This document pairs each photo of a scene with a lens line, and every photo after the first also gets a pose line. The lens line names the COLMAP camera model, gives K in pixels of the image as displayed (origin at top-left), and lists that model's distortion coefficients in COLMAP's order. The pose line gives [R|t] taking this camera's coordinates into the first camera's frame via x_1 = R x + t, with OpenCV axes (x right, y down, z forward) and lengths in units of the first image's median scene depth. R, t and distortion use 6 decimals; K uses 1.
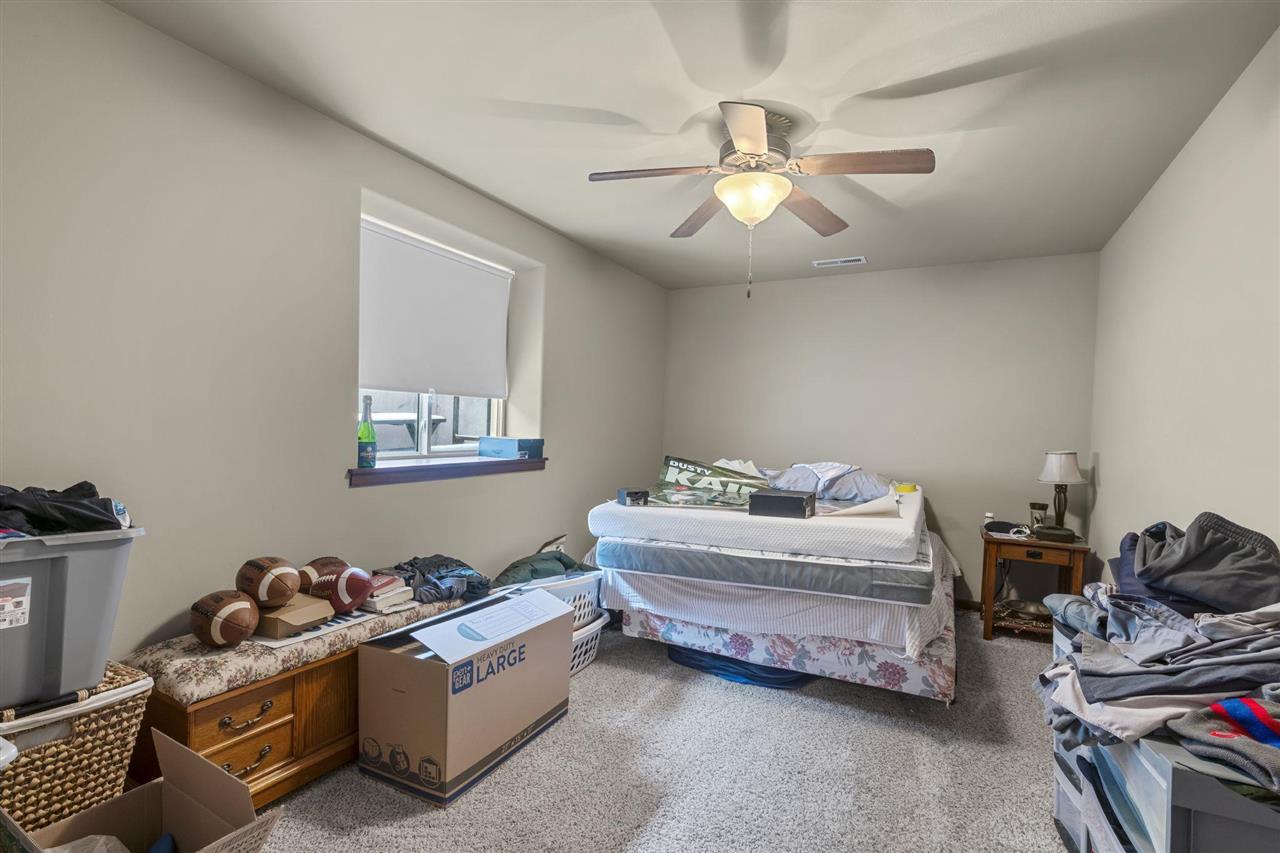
lens RADIAL K [[571.9, 0, 643.5], [0, 571.9, 427.3], [0, 0, 1]] dist [0.000012, 0.000305]
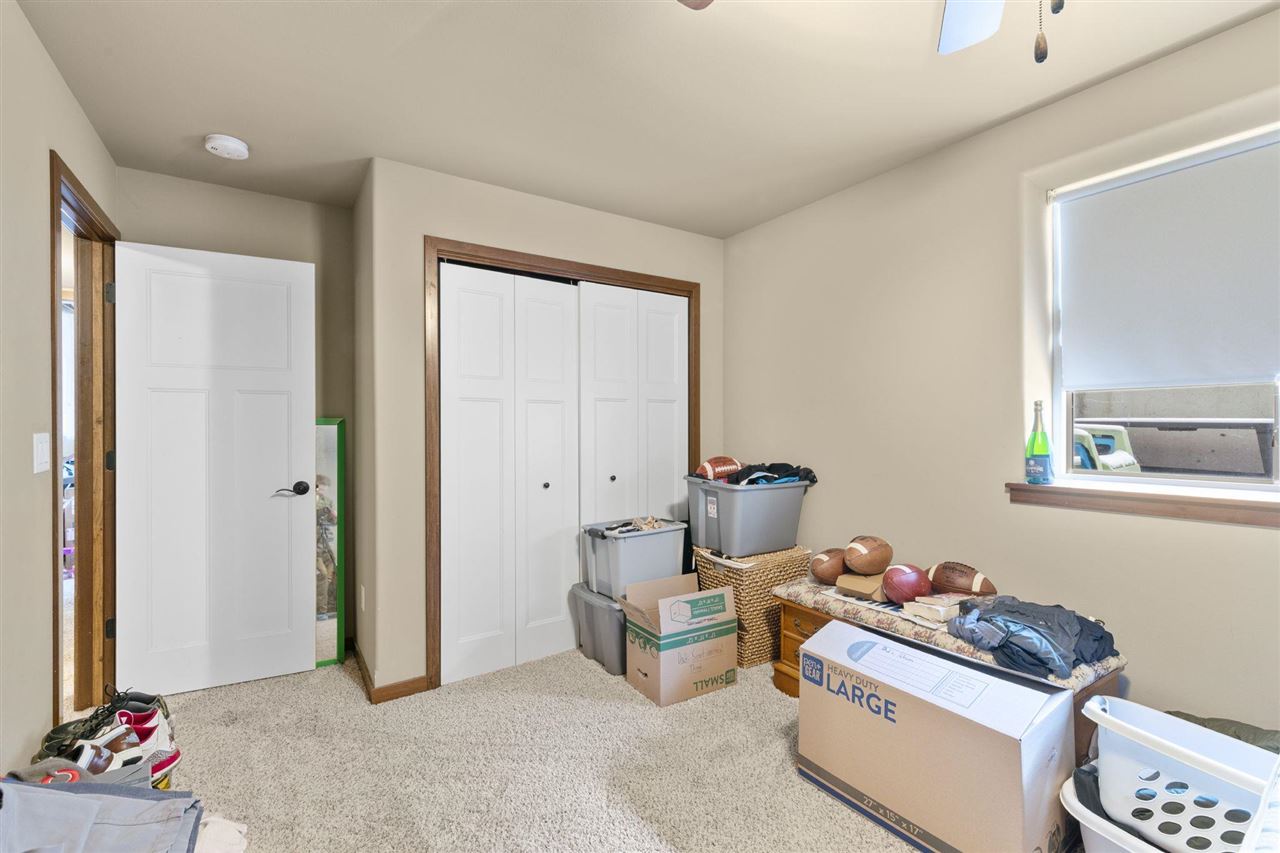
lens RADIAL K [[571.9, 0, 644.4], [0, 571.9, 425.9], [0, 0, 1]] dist [0.000012, 0.000305]
pose [[-0.473518, -0.028584, -0.880320, 0.708478], [-0.012027, 0.999590, -0.025988, 0.015411], [0.880702, -0.001718, -0.473667, 1.120537]]
